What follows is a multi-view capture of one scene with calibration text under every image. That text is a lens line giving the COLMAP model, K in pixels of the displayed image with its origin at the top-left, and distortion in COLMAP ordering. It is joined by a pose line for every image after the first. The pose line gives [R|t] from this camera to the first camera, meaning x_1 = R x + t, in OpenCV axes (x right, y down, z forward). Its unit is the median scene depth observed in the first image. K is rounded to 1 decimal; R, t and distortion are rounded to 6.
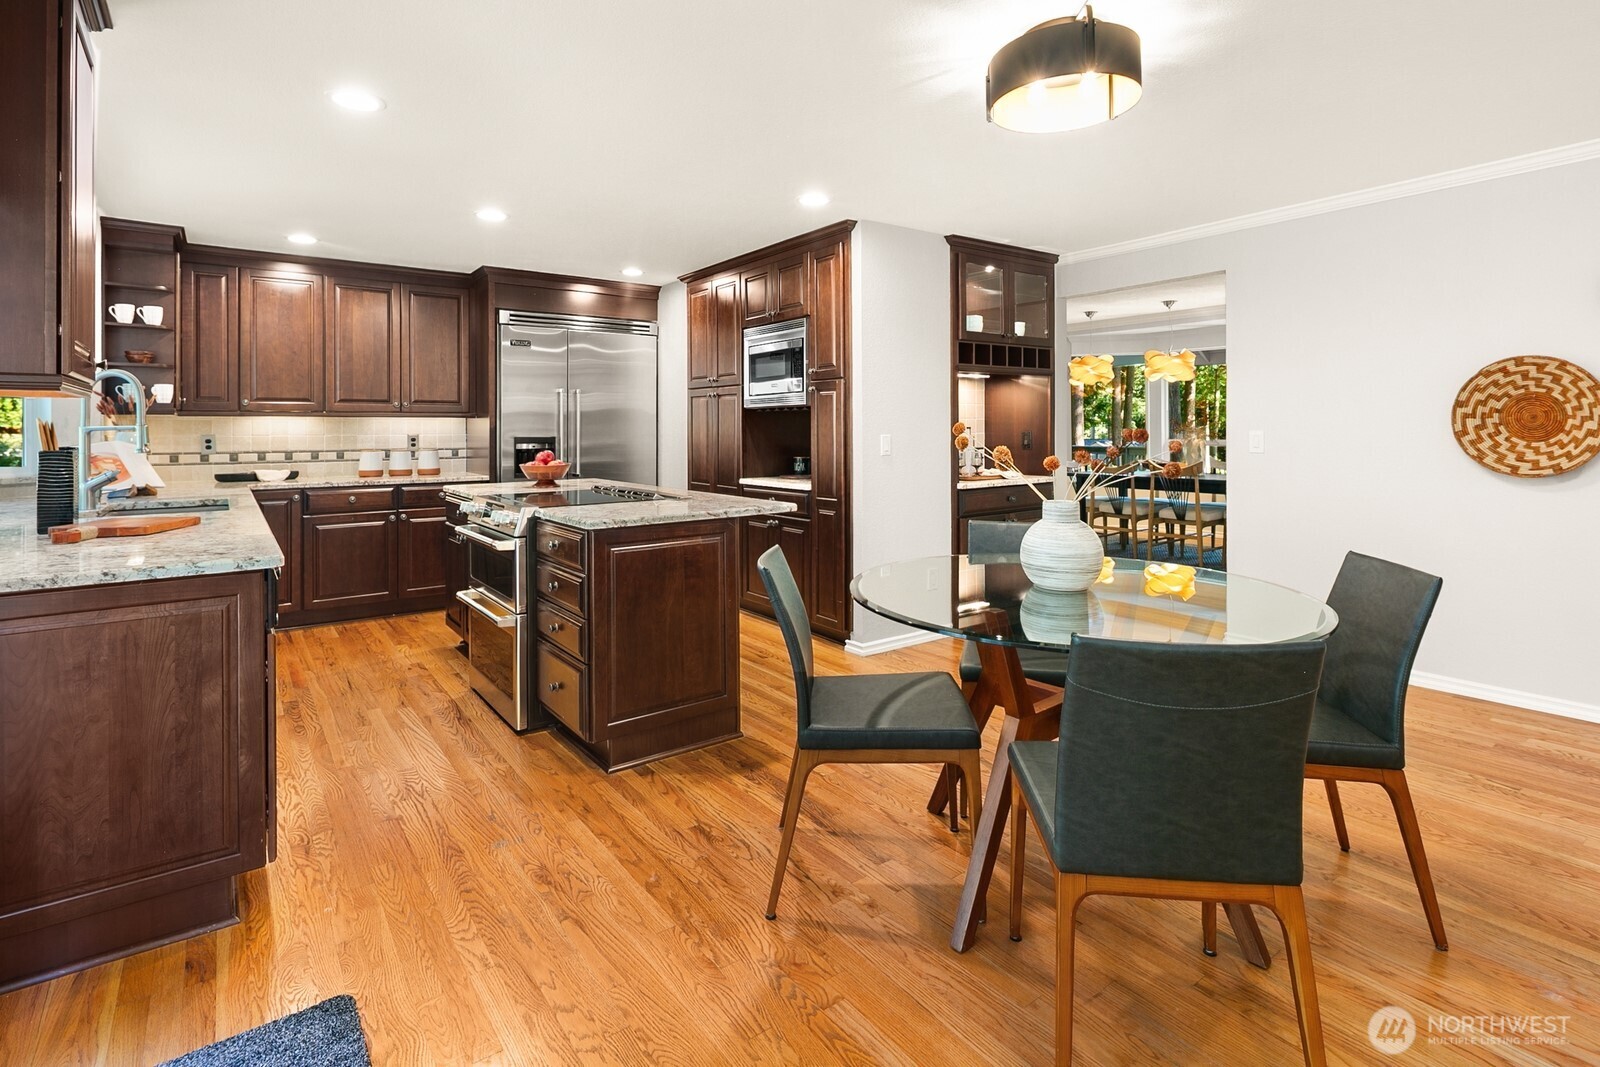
lens RADIAL K [[788.3, 0, 812.9], [0, 788.3, 425.9], [0, 0, 1]] dist [-0.000927, -0.000567]
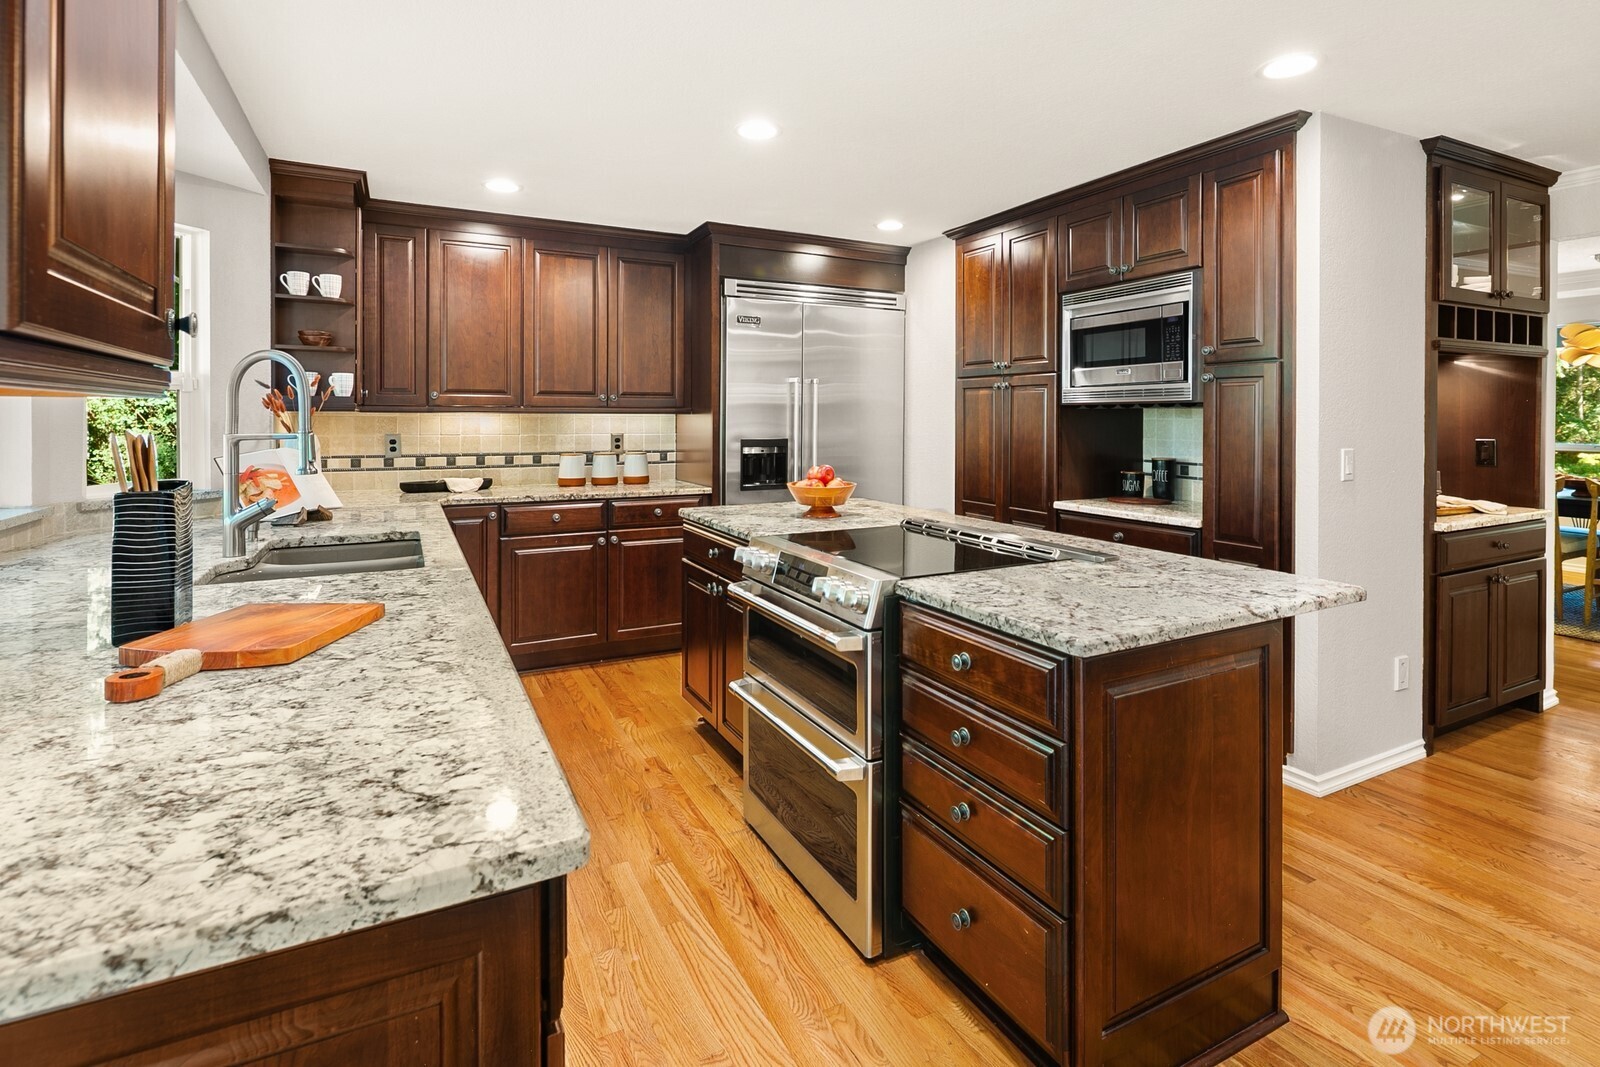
lens RADIAL K [[779.9, 0, 807.0], [0, 779.9, 420.1], [0, 0, 1]] dist [0.001530, -0.000271]
pose [[0.986550, 0.006755, -0.163322, -0.206220], [-0.005669, 0.999959, 0.007117, -0.011911], [0.163364, -0.006096, 0.986547, 0.264601]]
